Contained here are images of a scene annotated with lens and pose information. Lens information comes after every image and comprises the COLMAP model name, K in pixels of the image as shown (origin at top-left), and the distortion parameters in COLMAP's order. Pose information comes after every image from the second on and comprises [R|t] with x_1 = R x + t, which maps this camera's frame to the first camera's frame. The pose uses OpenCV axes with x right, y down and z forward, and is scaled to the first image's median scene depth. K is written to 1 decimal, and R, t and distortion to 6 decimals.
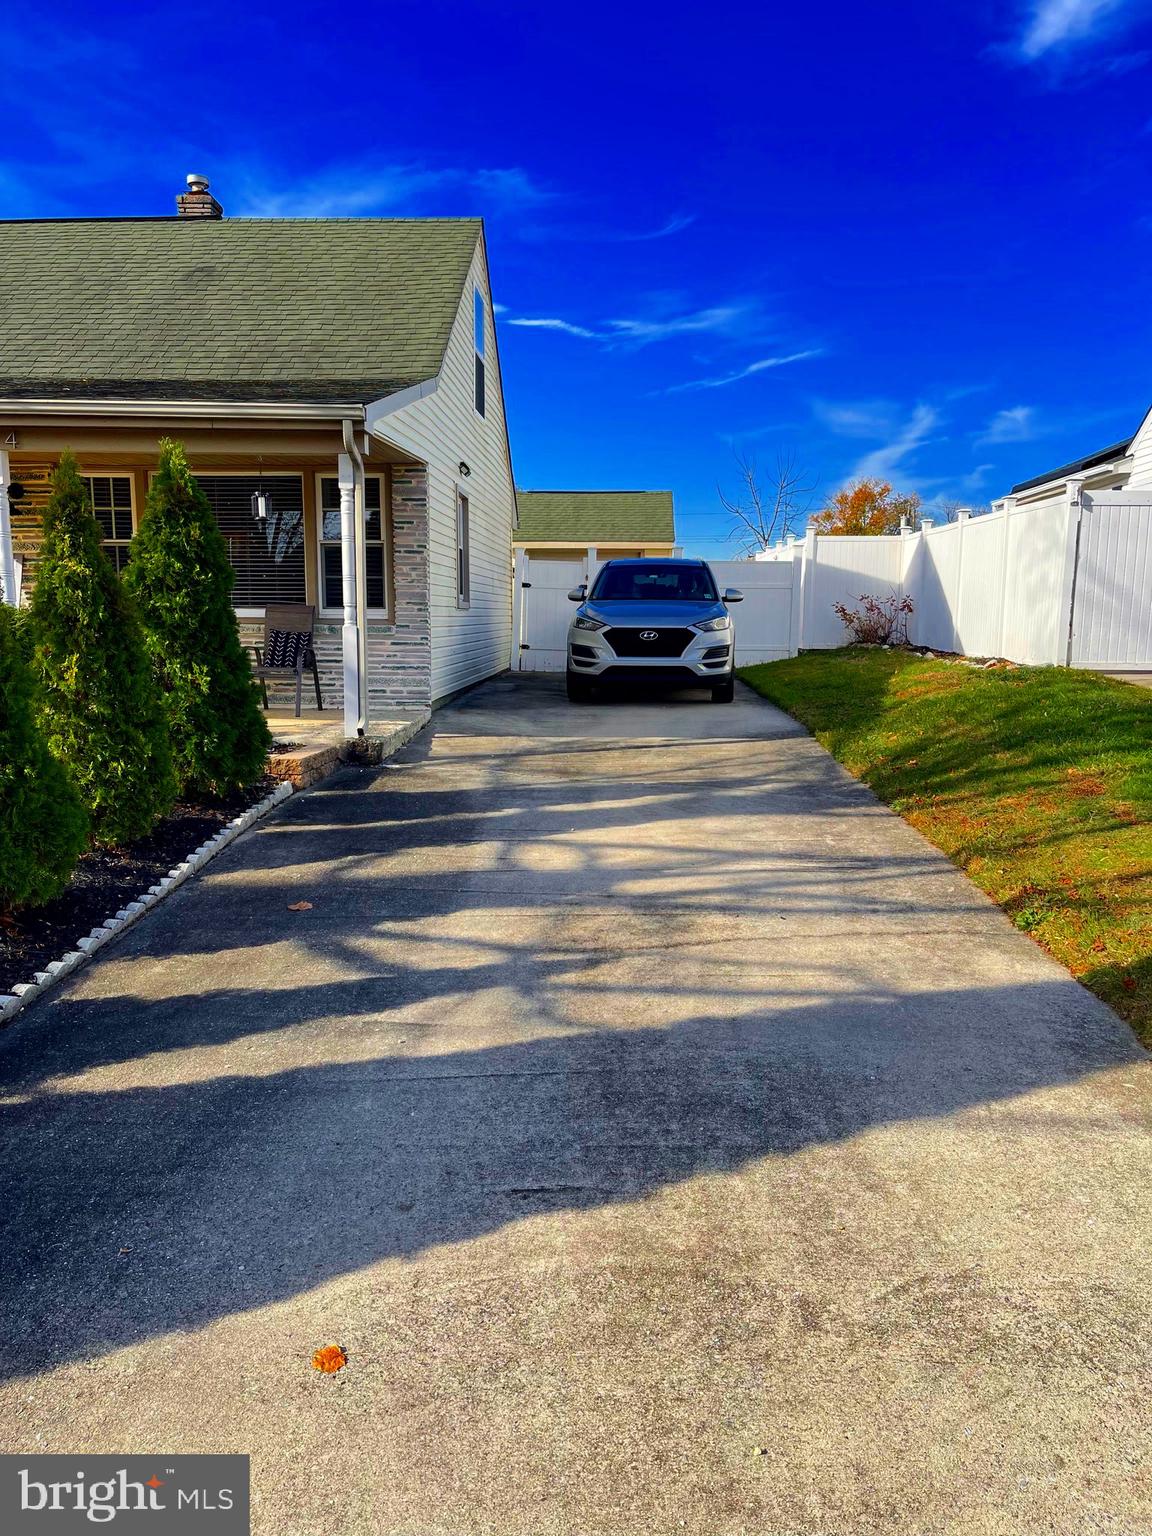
lens RADIAL K [[1179.5, 0, 592.2], [0, 1179.5, 775.7], [0, 0, 1]] dist [0.048938, -0.033709]
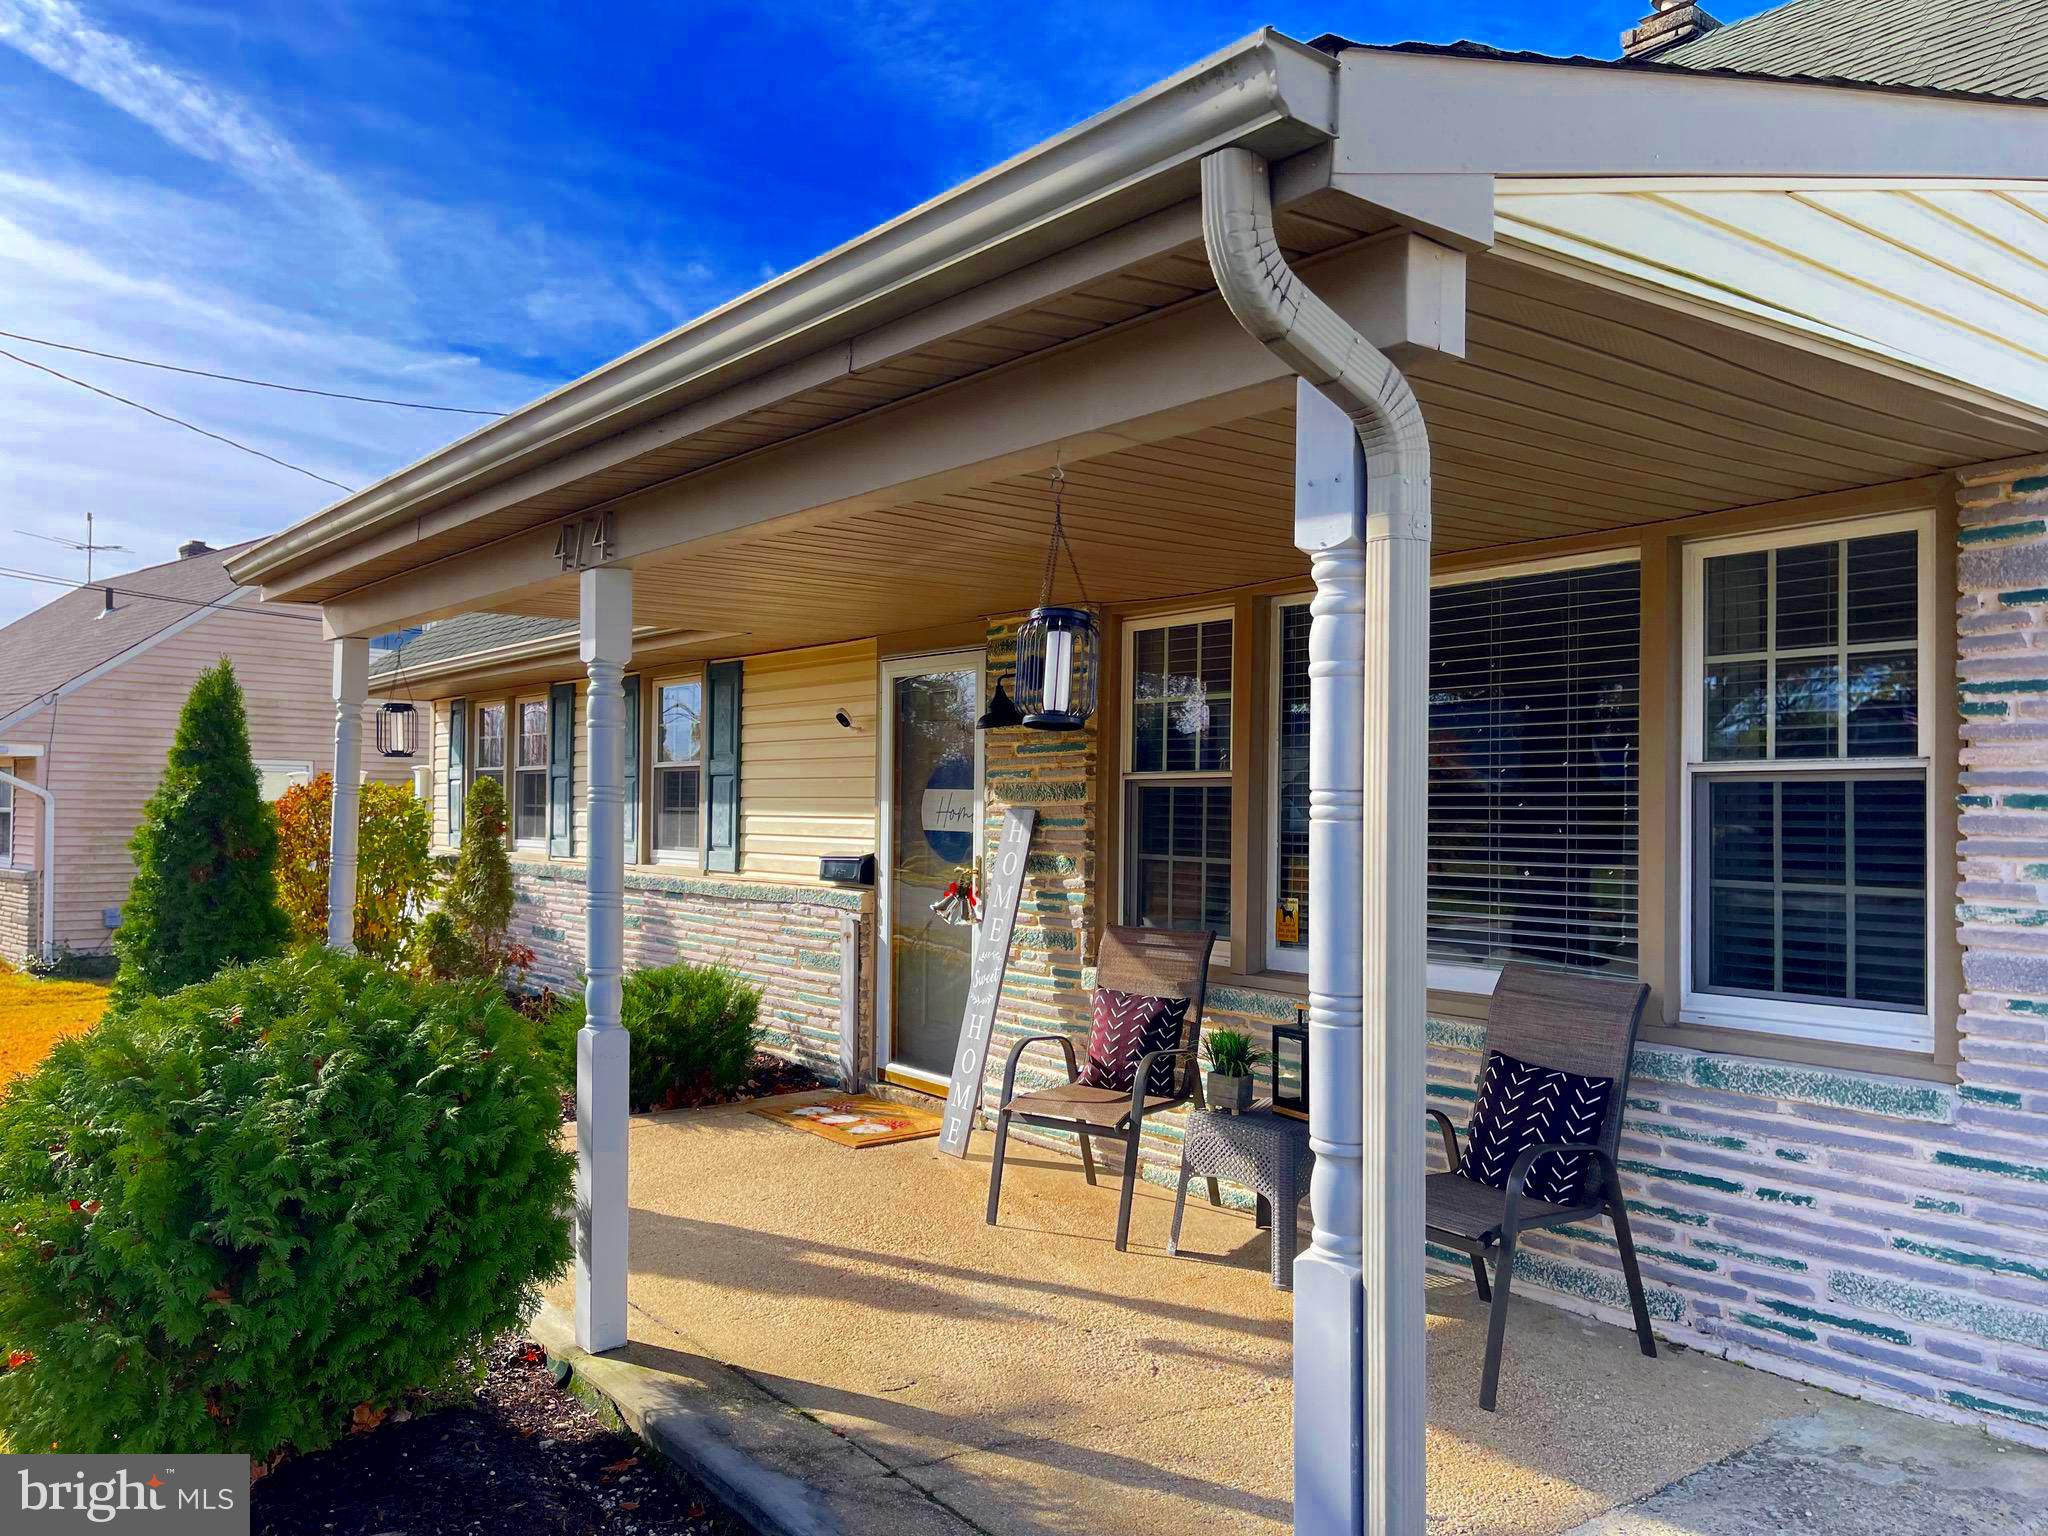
lens RADIAL K [[1572.7, 0, 993.3], [0, 1572.7, 796.4], [0, 0, 1]] dist [0.048938, -0.033709]
pose [[0.633249, -0.002312, -0.773945, -0.037010], [-0.116878, 0.988241, -0.098583, -0.146906], [0.765072, 0.152884, 0.625533, 0.694988]]
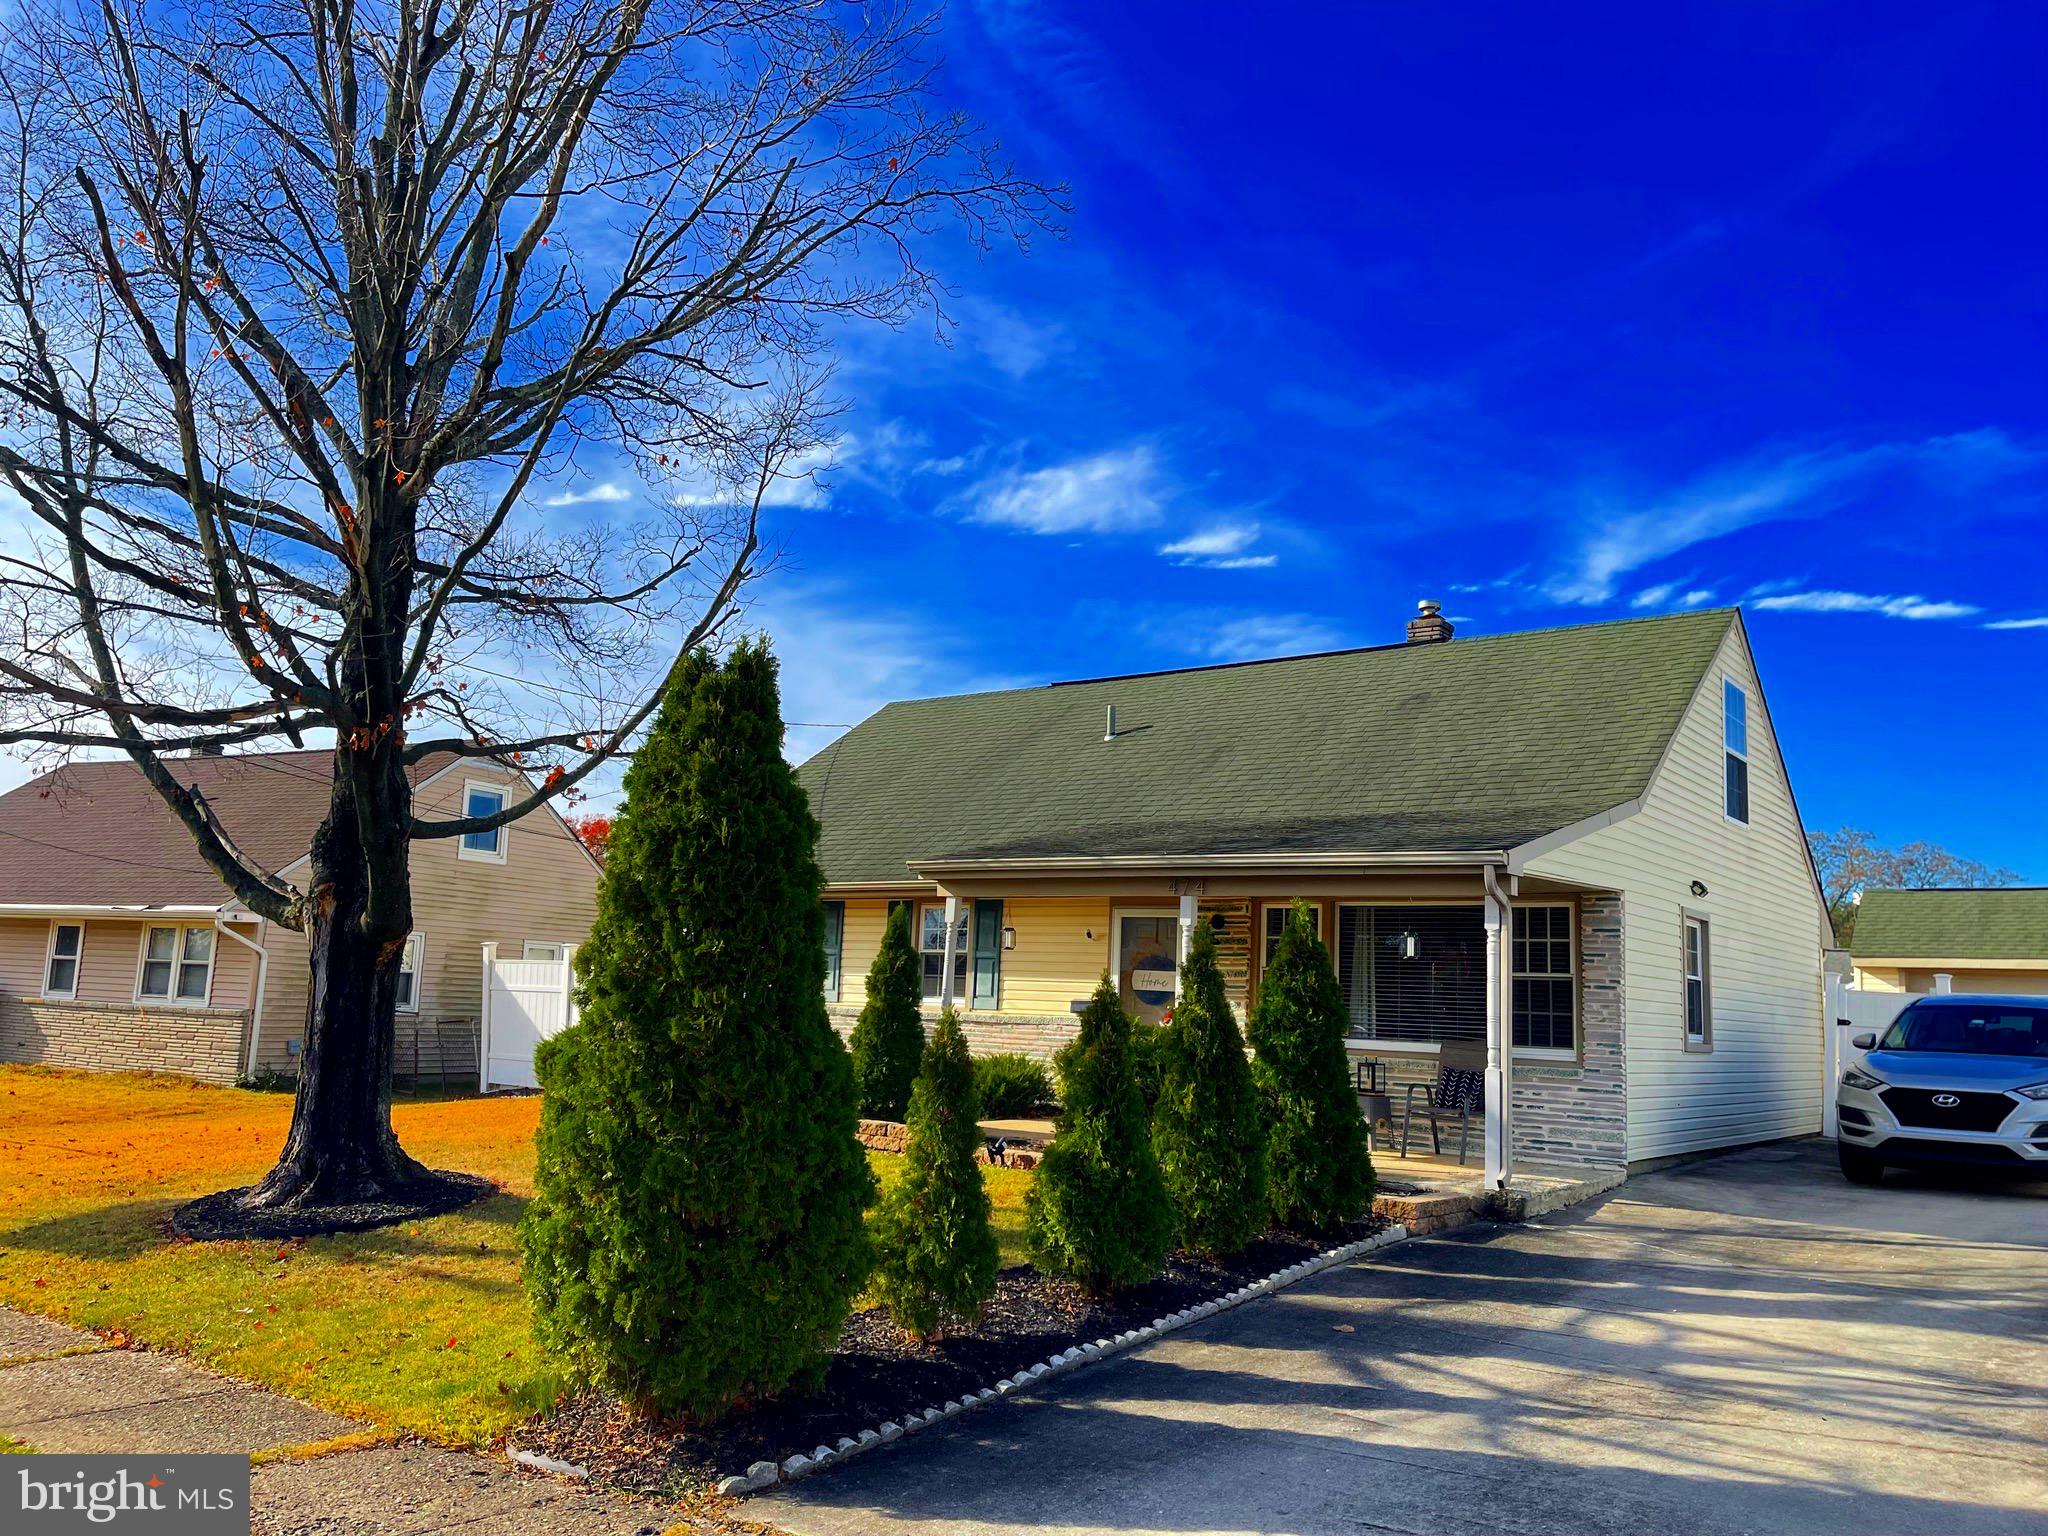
lens RADIAL K [[1572.7, 0, 1027.9], [0, 1572.7, 794.7], [0, 0, 1]] dist [0.048938, -0.033709]
pose [[0.817441, -0.046671, -0.574119, 0.205395], [-0.117059, 0.962453, -0.244910, 0.015335], [0.563993, 0.267406, 0.781285, -0.239175]]
